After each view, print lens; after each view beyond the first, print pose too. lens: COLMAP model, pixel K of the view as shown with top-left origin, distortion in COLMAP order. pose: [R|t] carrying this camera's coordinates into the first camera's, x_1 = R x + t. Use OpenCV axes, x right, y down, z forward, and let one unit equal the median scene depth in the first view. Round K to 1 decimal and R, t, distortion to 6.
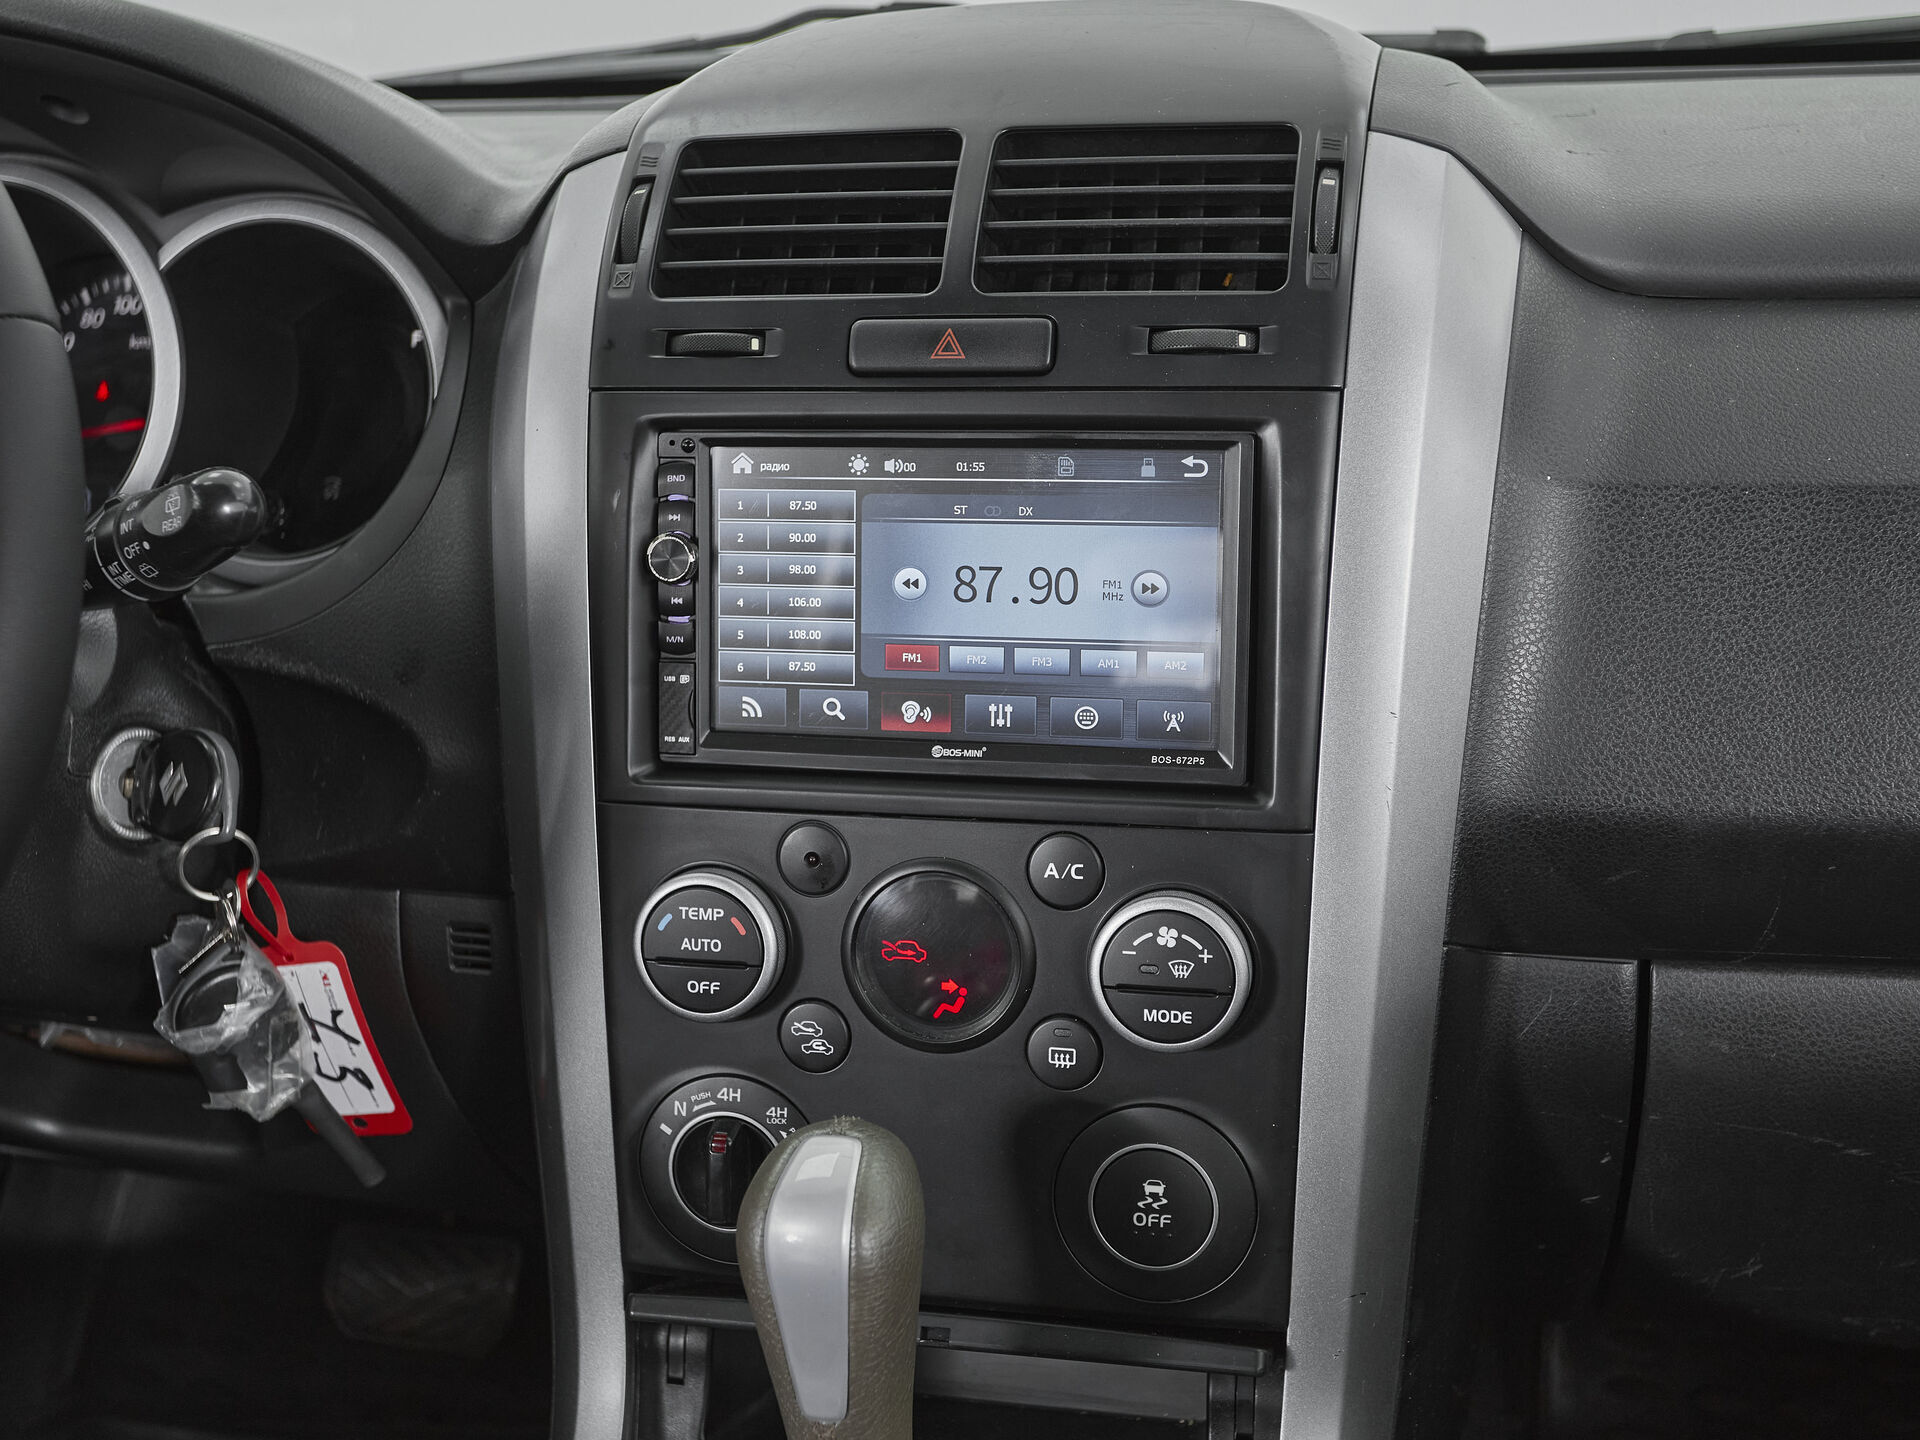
lens RADIAL K [[2341.6, 0, 921.0], [0, 2341.6, 722.2], [0, 0, 1]] dist [0.032666, 0.000000]
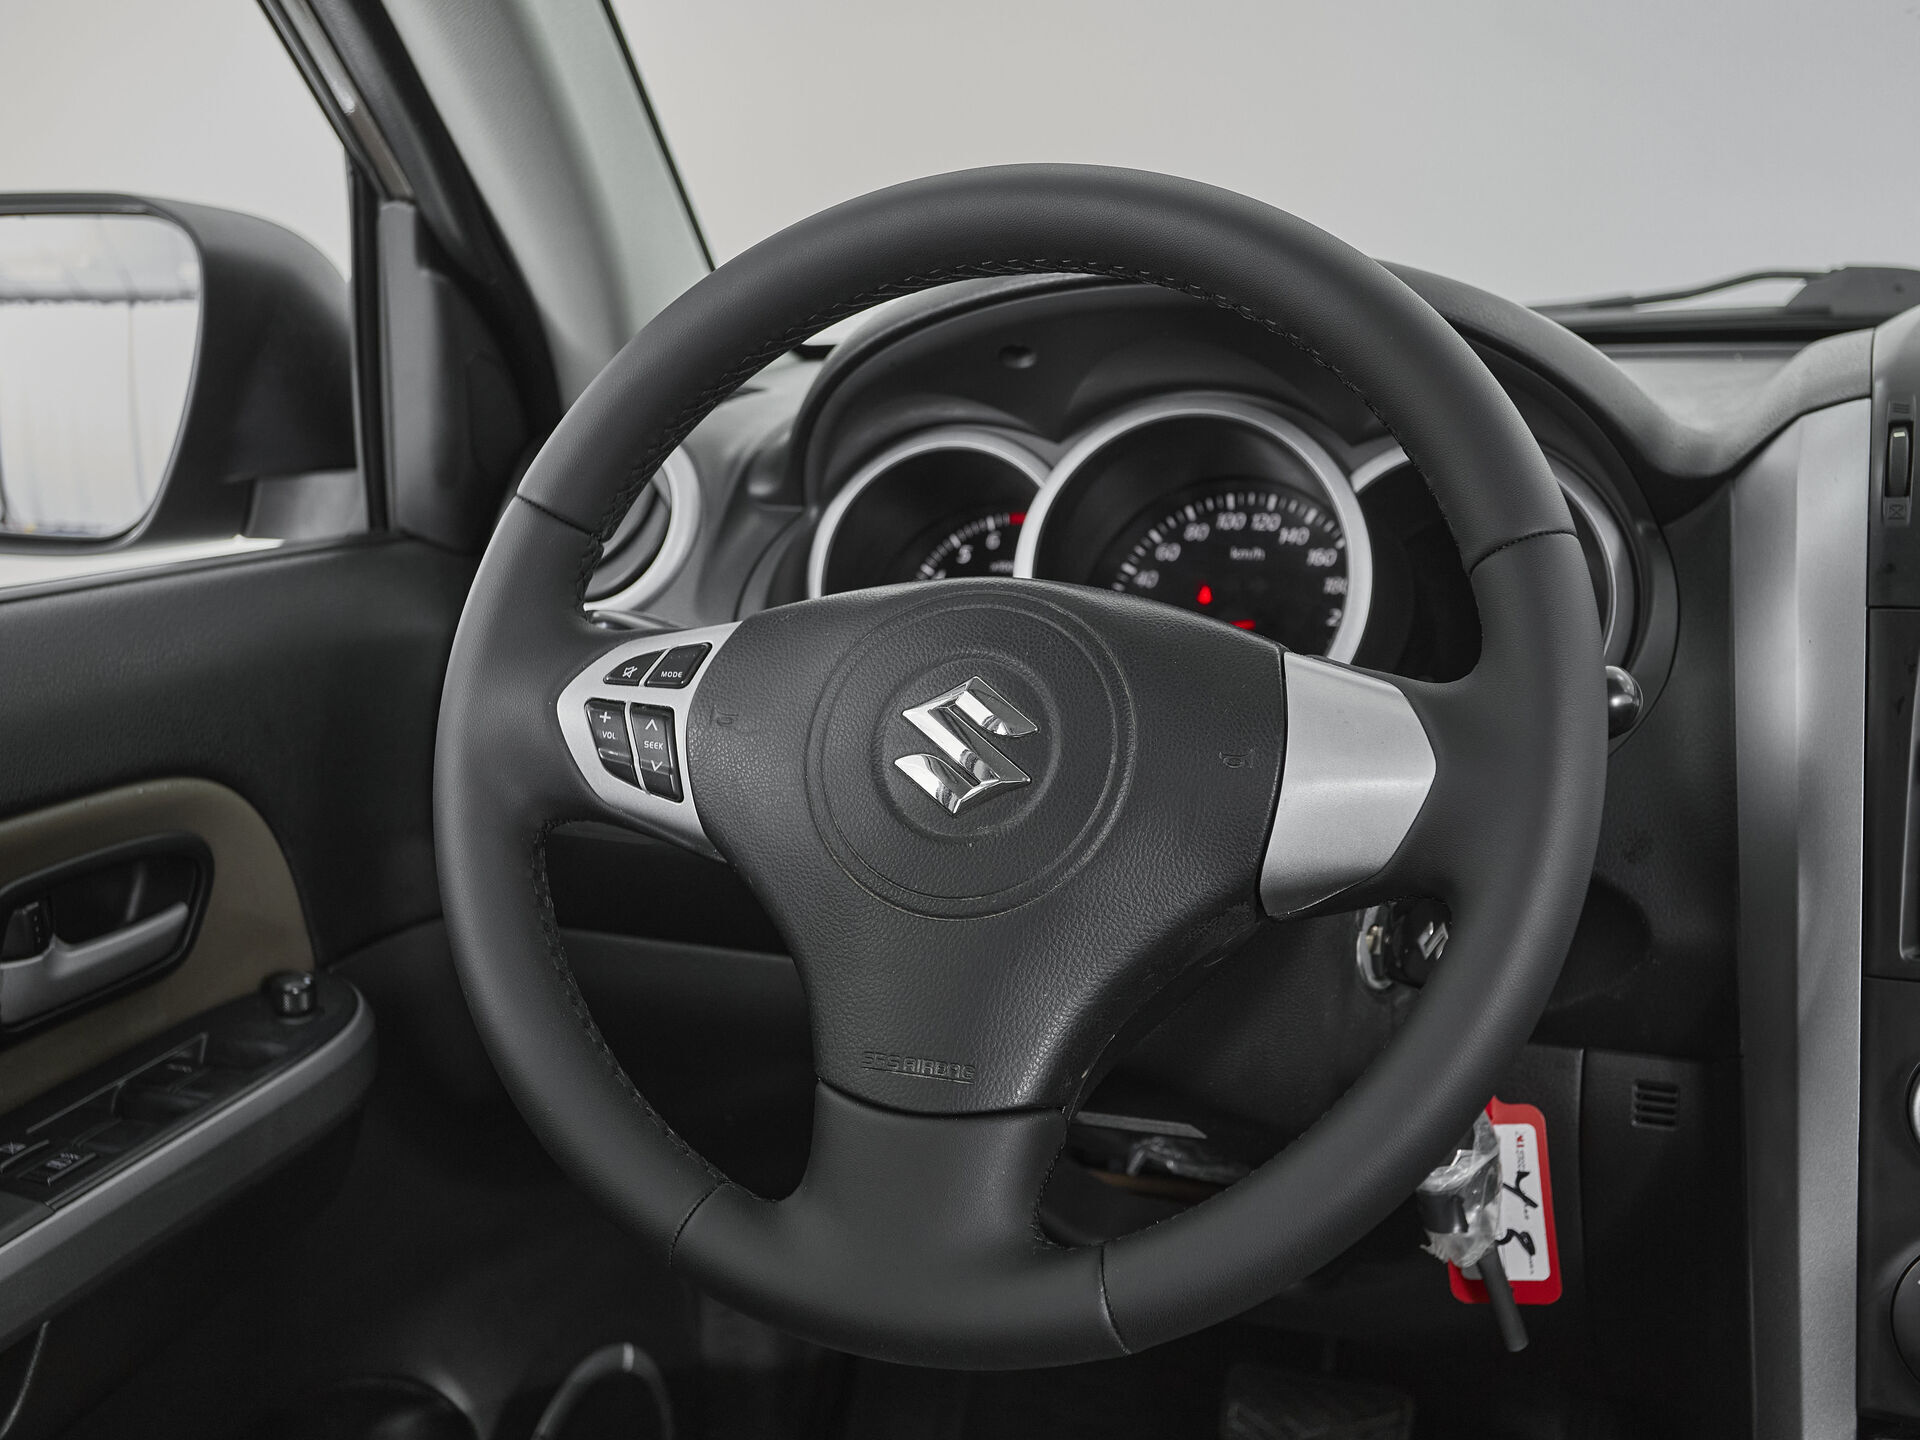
lens RADIAL K [[2258.4, 0, 956.0], [0, 2258.4, 715.1], [0, 0, 1]] dist [0.037712, 0.000000]
pose [[0.991570, 0.038049, -0.123859, -0.444352], [-0.049289, 0.994813, -0.088983, 0.027927], [0.119831, 0.094338, 0.988302, -0.124544]]
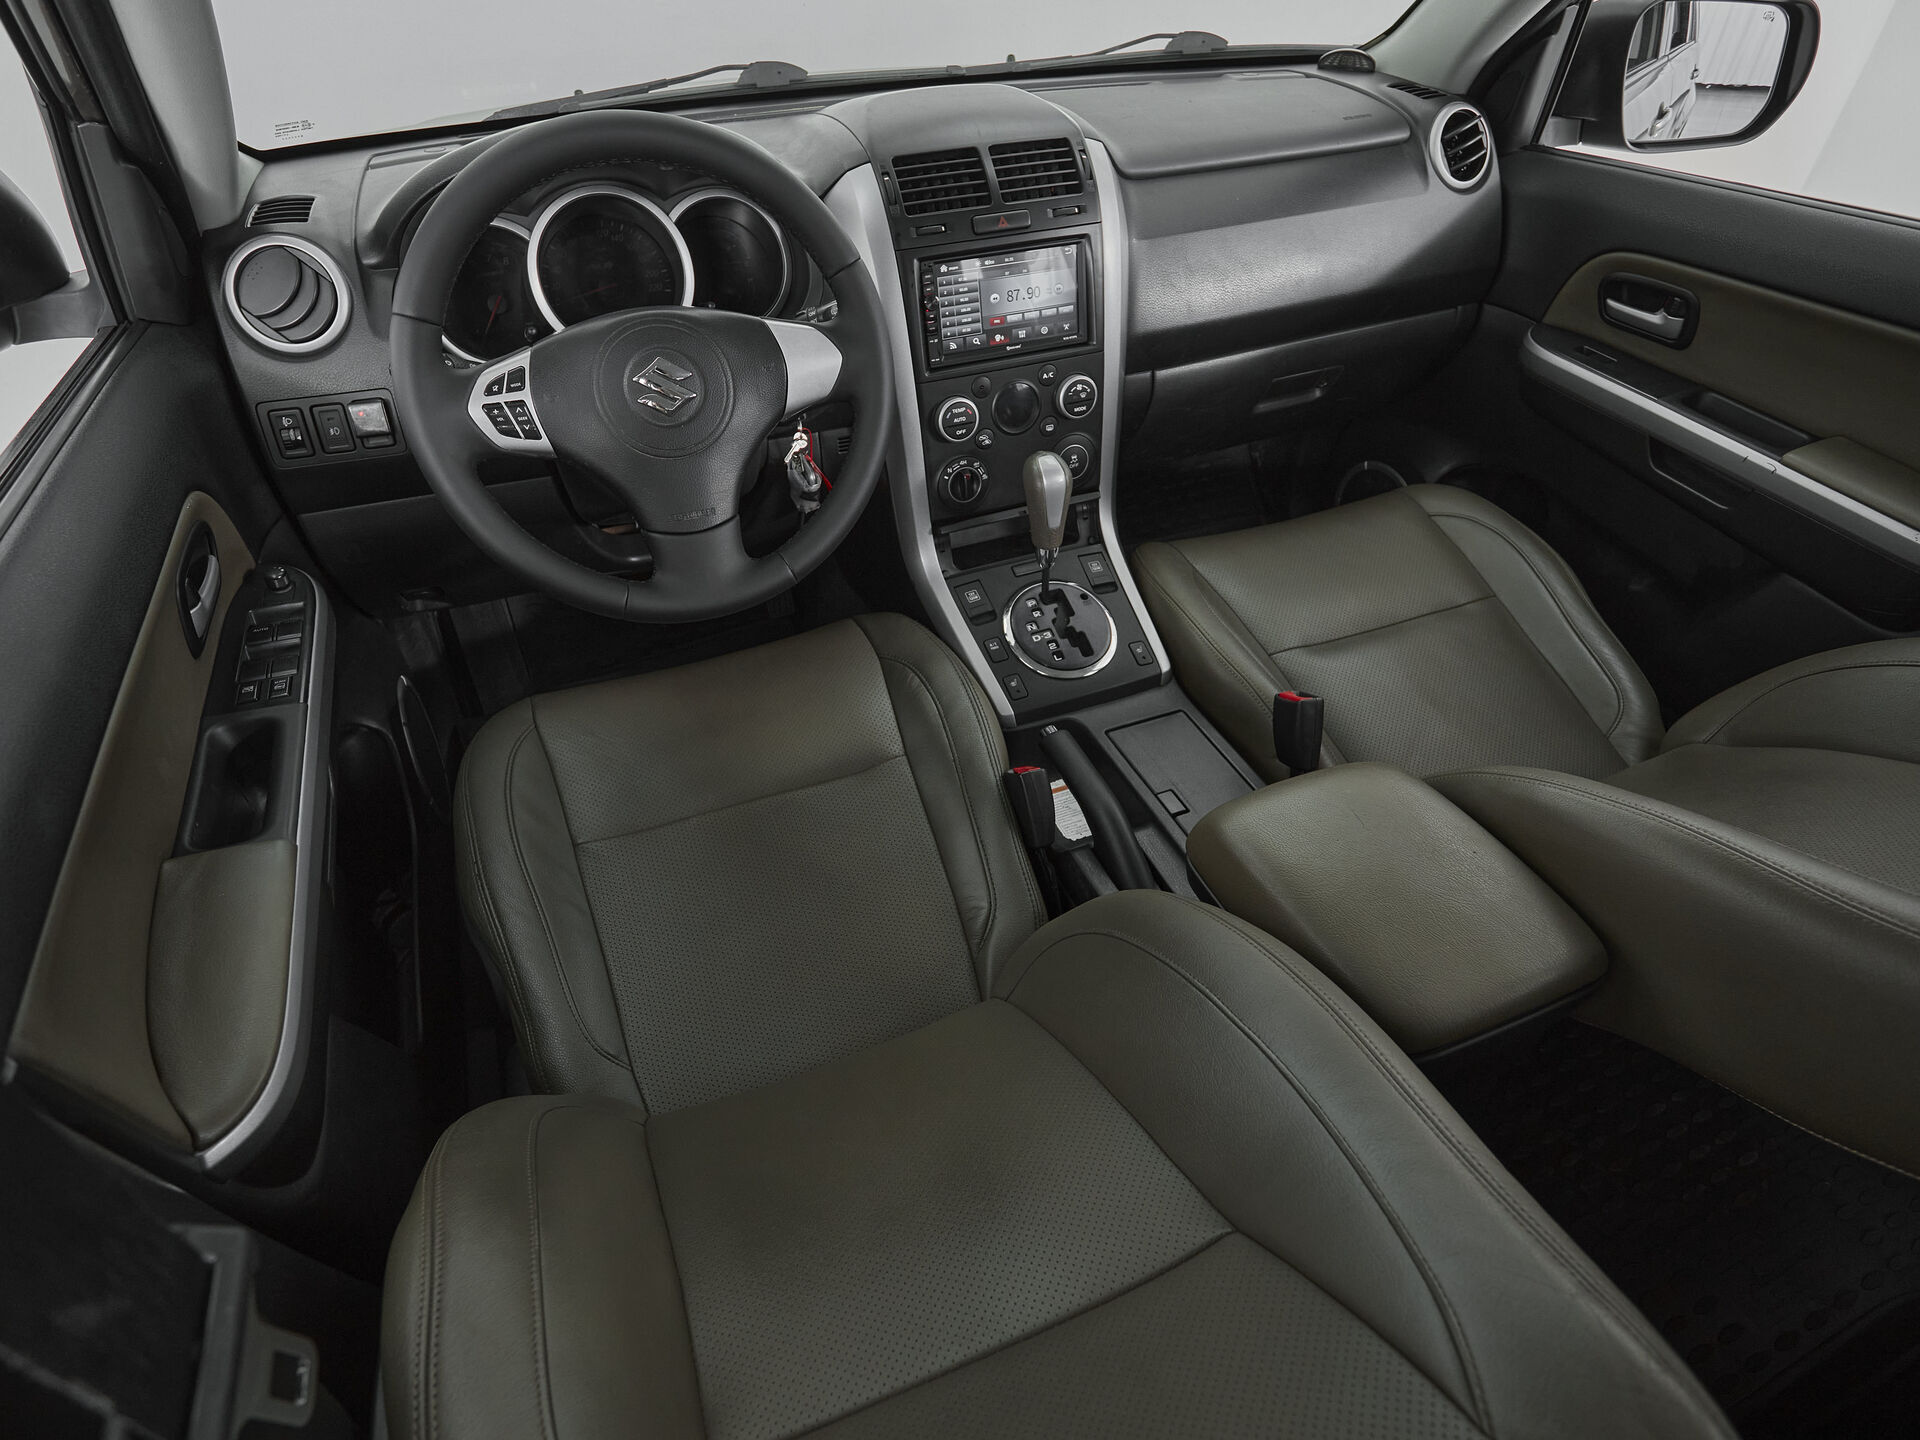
lens RADIAL K [[1024.8, 0, 935.4], [0, 1024.8, 719.0], [0, 0, 1]] dist [0.005917, -0.005846]
pose [[0.819885, -0.353908, 0.450041, -0.960567], [0.164367, 0.898471, 0.407105, -0.130560], [-0.548427, -0.259807, 0.794814, -0.303410]]
